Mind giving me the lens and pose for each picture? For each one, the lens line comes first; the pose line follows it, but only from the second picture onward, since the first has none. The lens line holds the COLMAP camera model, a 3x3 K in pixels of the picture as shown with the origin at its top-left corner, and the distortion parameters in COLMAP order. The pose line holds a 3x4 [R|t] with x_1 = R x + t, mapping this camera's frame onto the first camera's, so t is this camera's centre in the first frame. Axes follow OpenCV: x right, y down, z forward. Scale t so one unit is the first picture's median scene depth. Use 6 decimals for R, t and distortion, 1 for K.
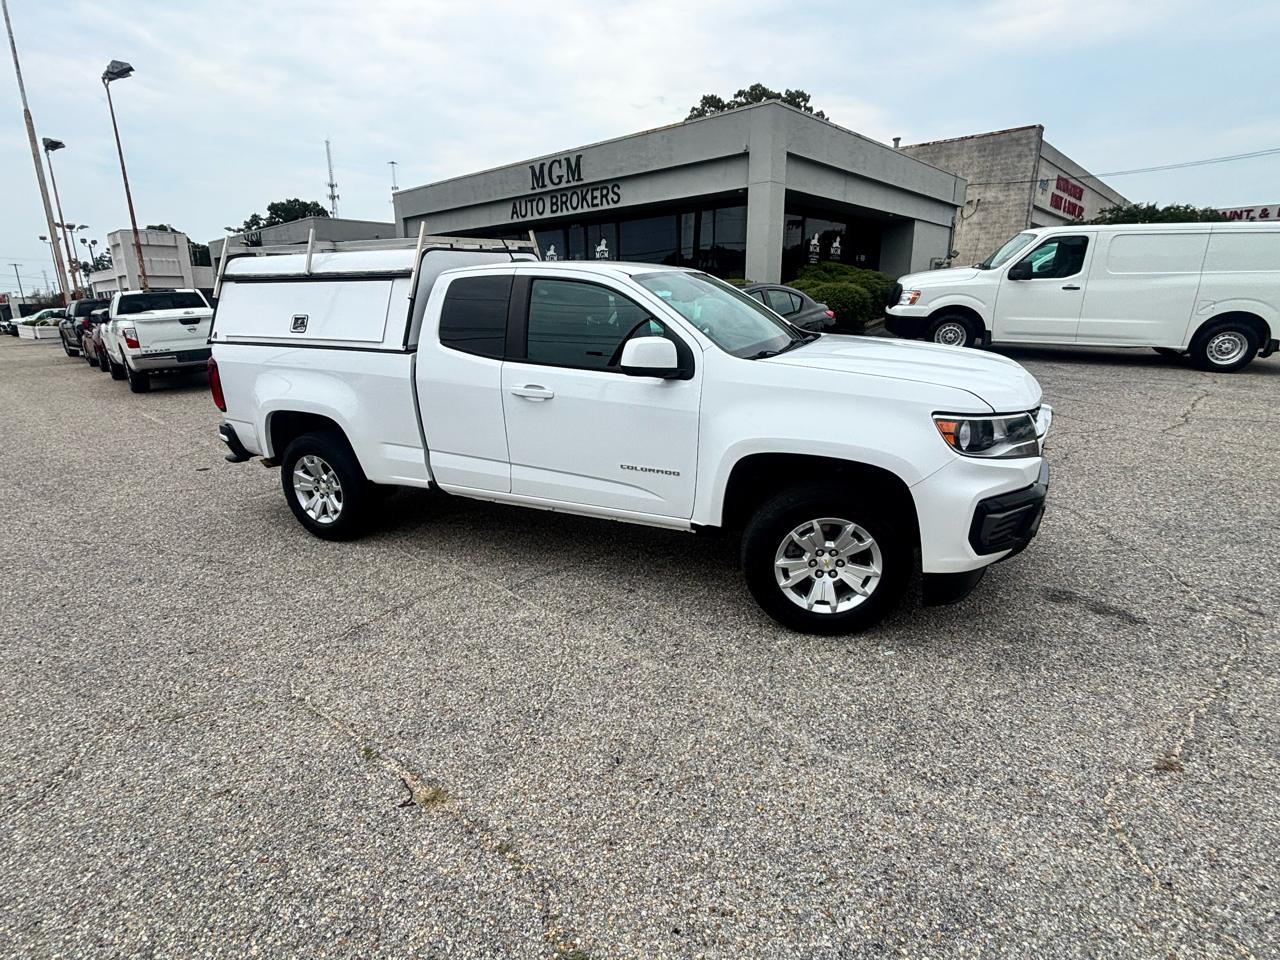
lens RADIAL K [[659.8, 0, 634.3], [0, 659.8, 472.3], [0, 0, 1]] dist [-0.014374, 0.009985]
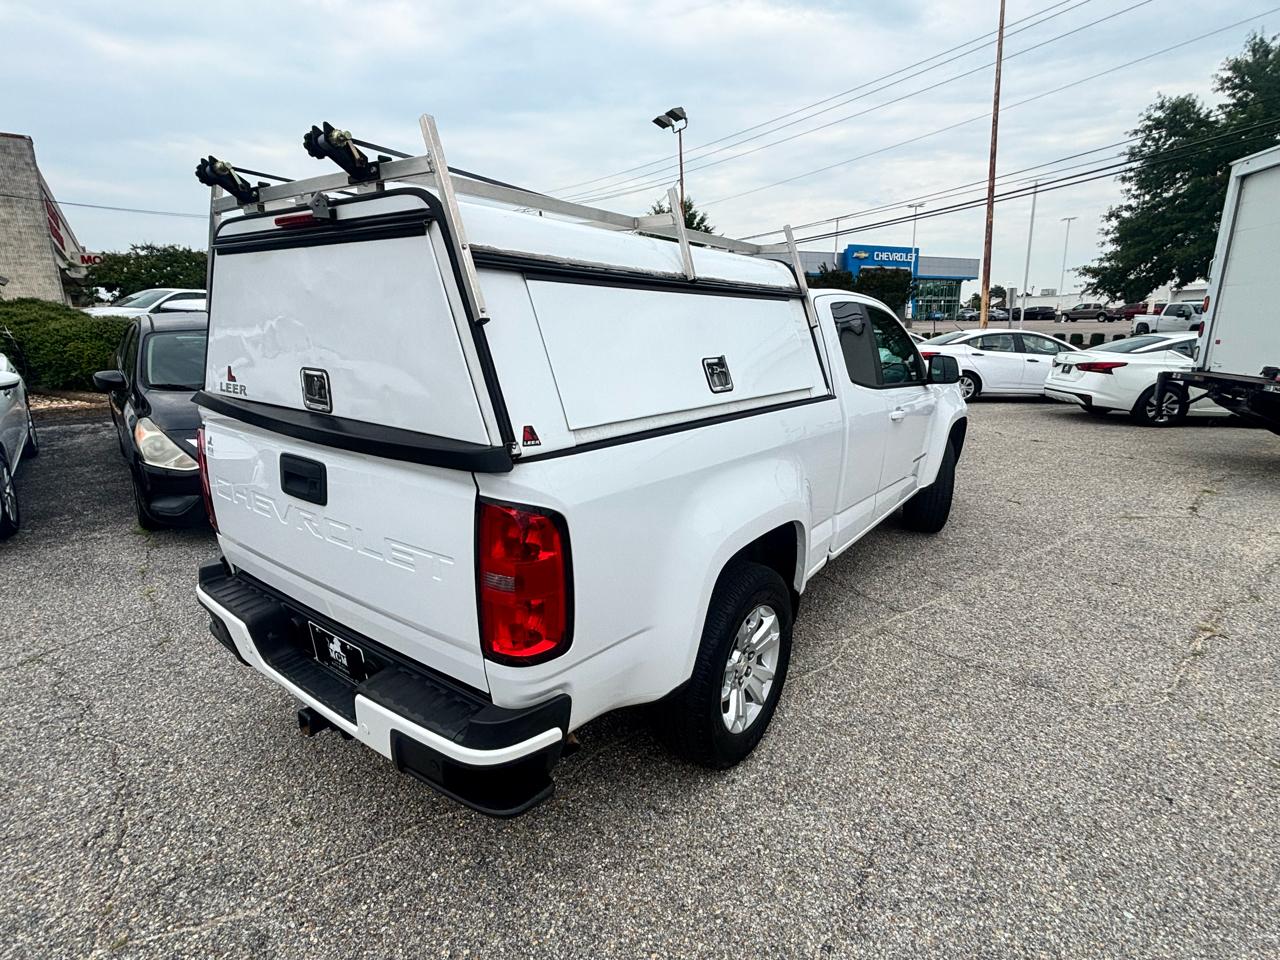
lens RADIAL K [[659.8, 0, 635.2], [0, 659.8, 476.4], [0, 0, 1]] dist [-0.014374, 0.009985]
pose [[0.170143, -0.210132, 0.962754, -0.386013], [0.258344, 0.952339, 0.162203, -0.093868], [-0.950952, 0.221124, 0.216320, 0.364260]]
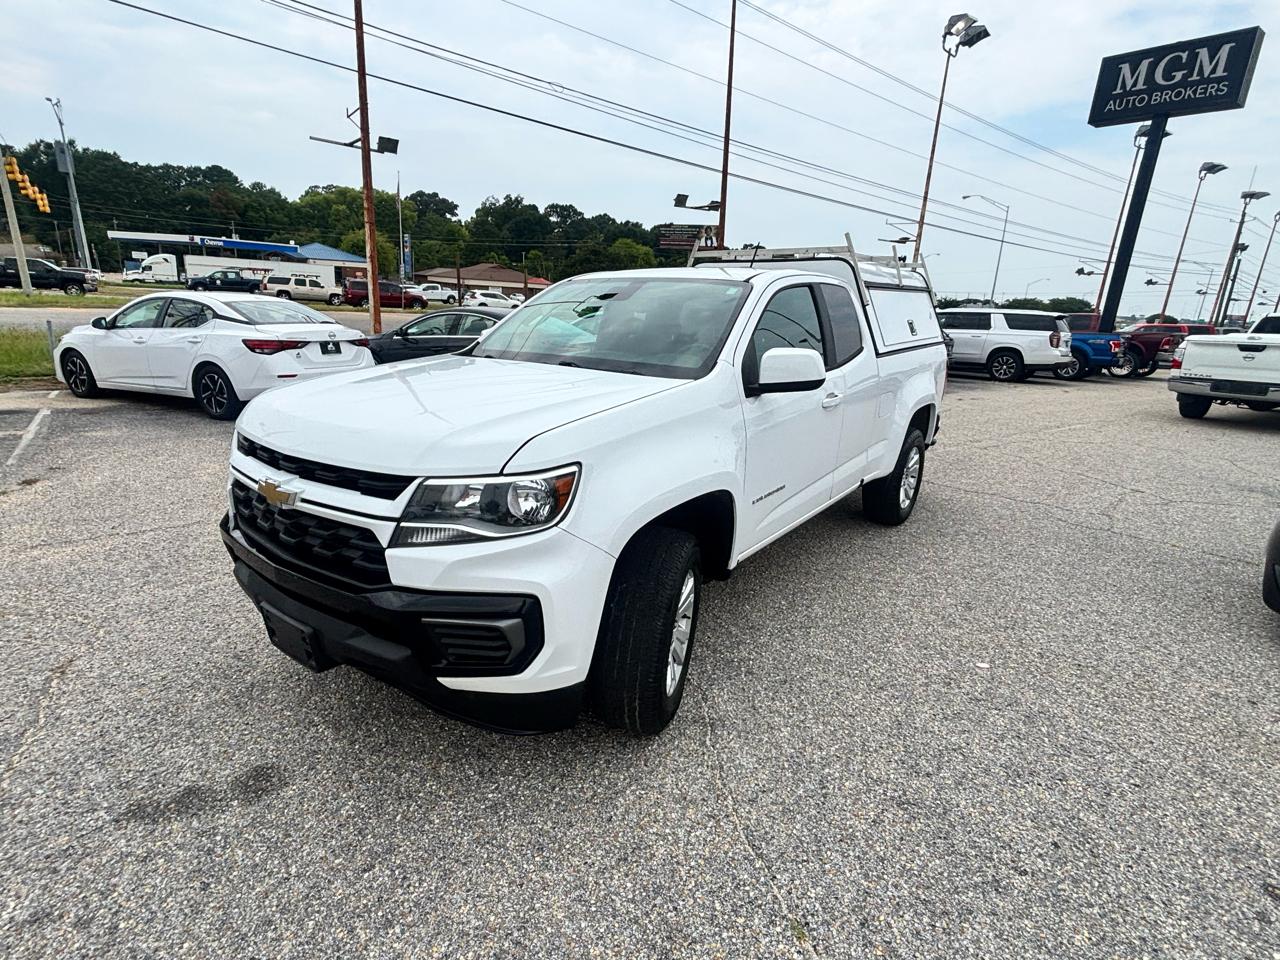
lens RADIAL K [[659.8, 0, 636.7], [0, 659.8, 475.7], [0, 0, 1]] dist [-0.014374, 0.009985]
pose [[-0.175787, 0.273035, -0.945807, 0.330763], [-0.299678, 0.900326, 0.315604, -0.115483], [0.937706, 0.338917, -0.076443, 0.388022]]
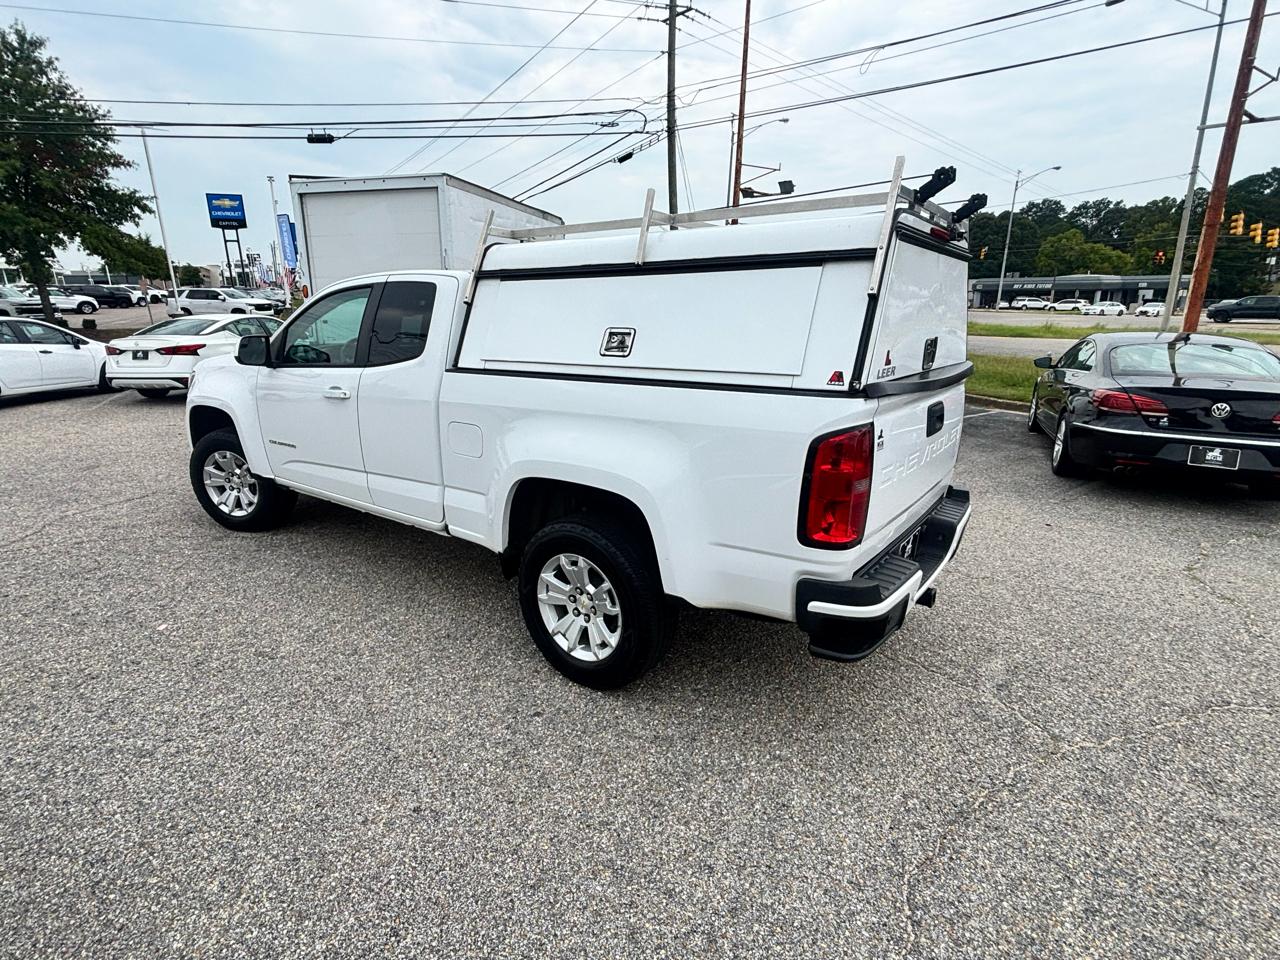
lens RADIAL K [[659.8, 0, 636.4], [0, 659.8, 476.9], [0, 0, 1]] dist [-0.014374, 0.009985]
pose [[-0.985890, -0.024363, 0.165611, -0.175497], [0.061701, 0.866800, 0.494823, -0.191764], [-0.155607, 0.498060, -0.853067, 0.705367]]
